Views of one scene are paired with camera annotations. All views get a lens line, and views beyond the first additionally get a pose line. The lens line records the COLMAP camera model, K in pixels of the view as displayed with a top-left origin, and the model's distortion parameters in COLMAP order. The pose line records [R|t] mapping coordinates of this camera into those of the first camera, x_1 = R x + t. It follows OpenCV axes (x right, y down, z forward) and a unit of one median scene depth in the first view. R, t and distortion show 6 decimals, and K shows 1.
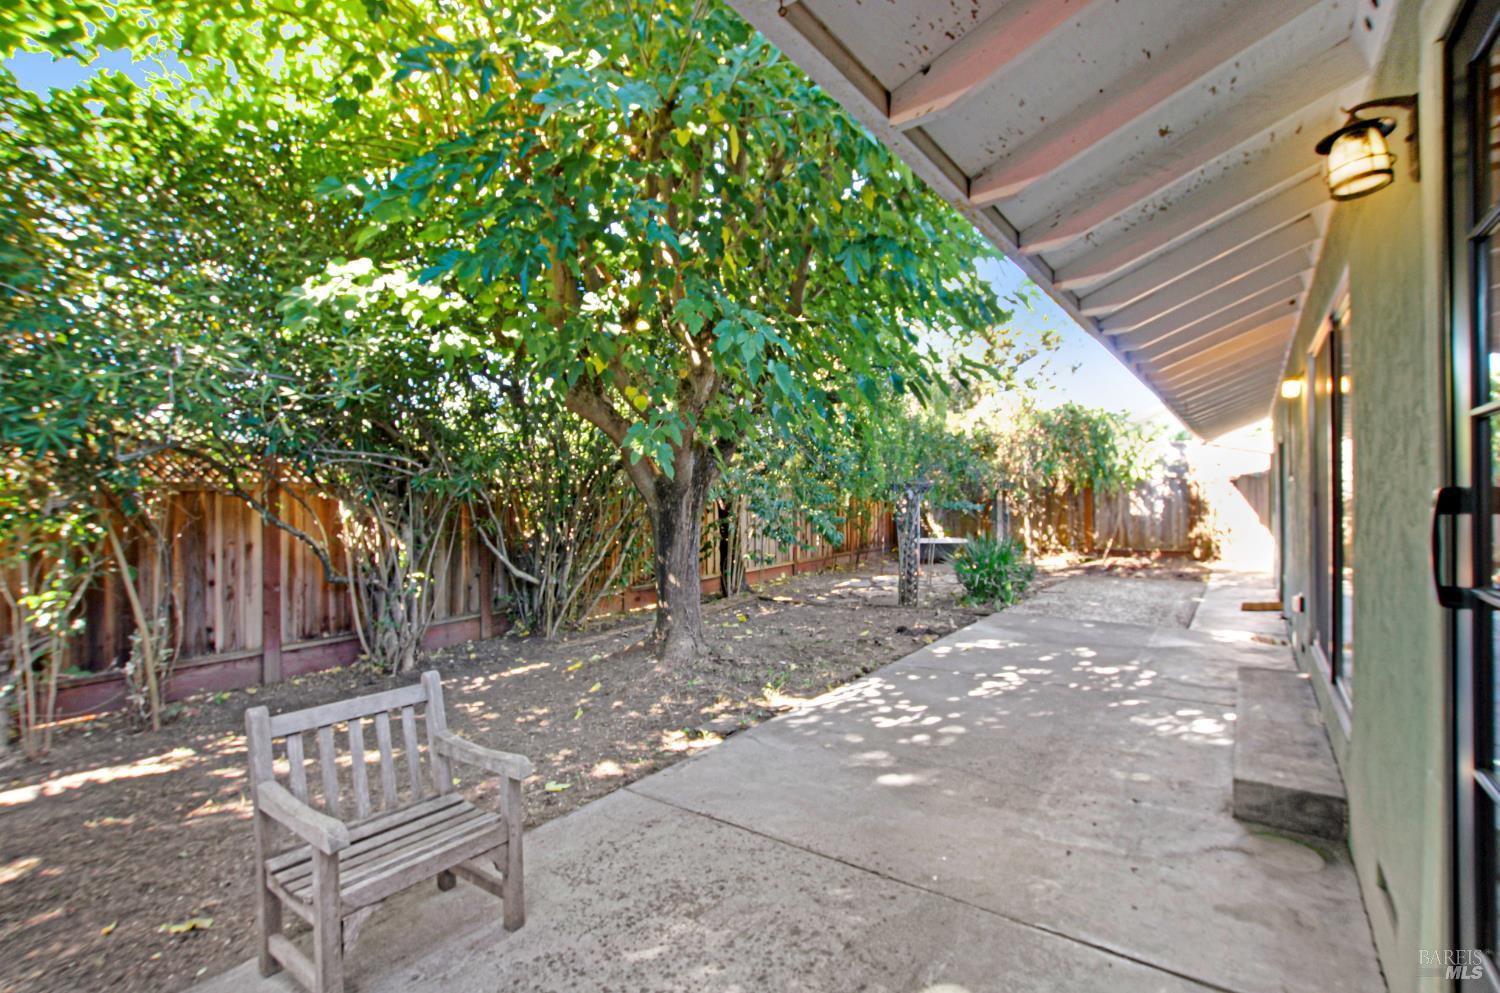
lens RADIAL K [[713.3, 0, 752.2], [0, 713.3, 513.9], [0, 0, 1]] dist [-0.032699, 0.007702]
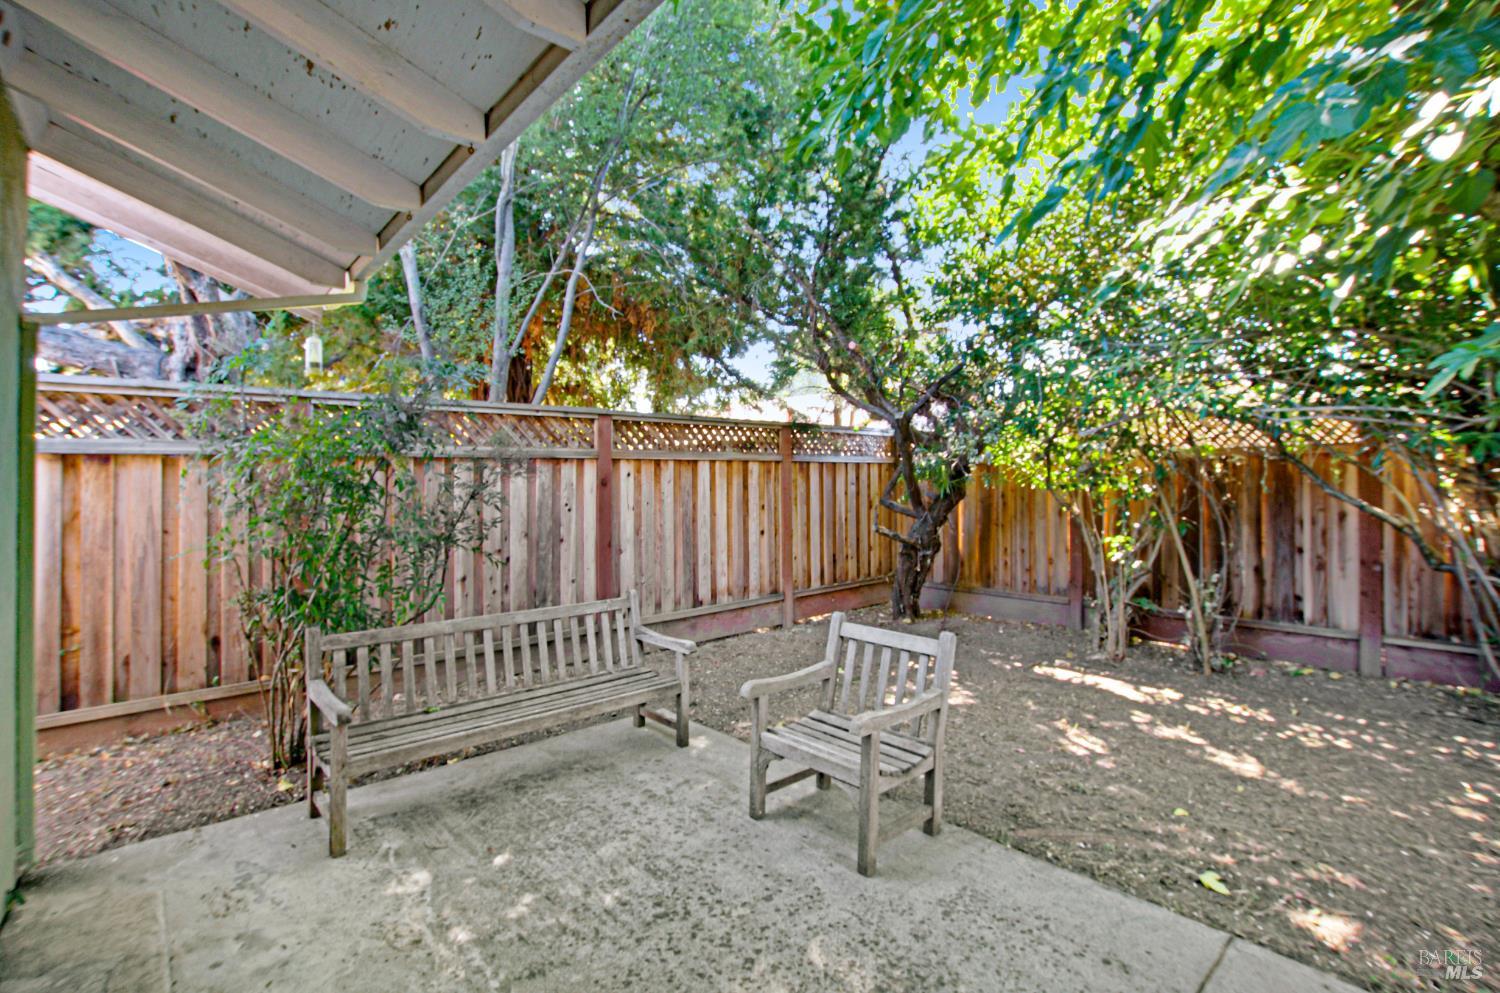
lens RADIAL K [[666.3, 0, 695.5], [0, 666.3, 496.5], [0, 0, 1]] dist [-0.028636, -0.000177]
pose [[-0.218734, 0.055552, -0.974202, 0.273395], [-0.008764, 0.998226, 0.058889, -0.019571], [0.975745, 0.021419, -0.217859, 0.387115]]
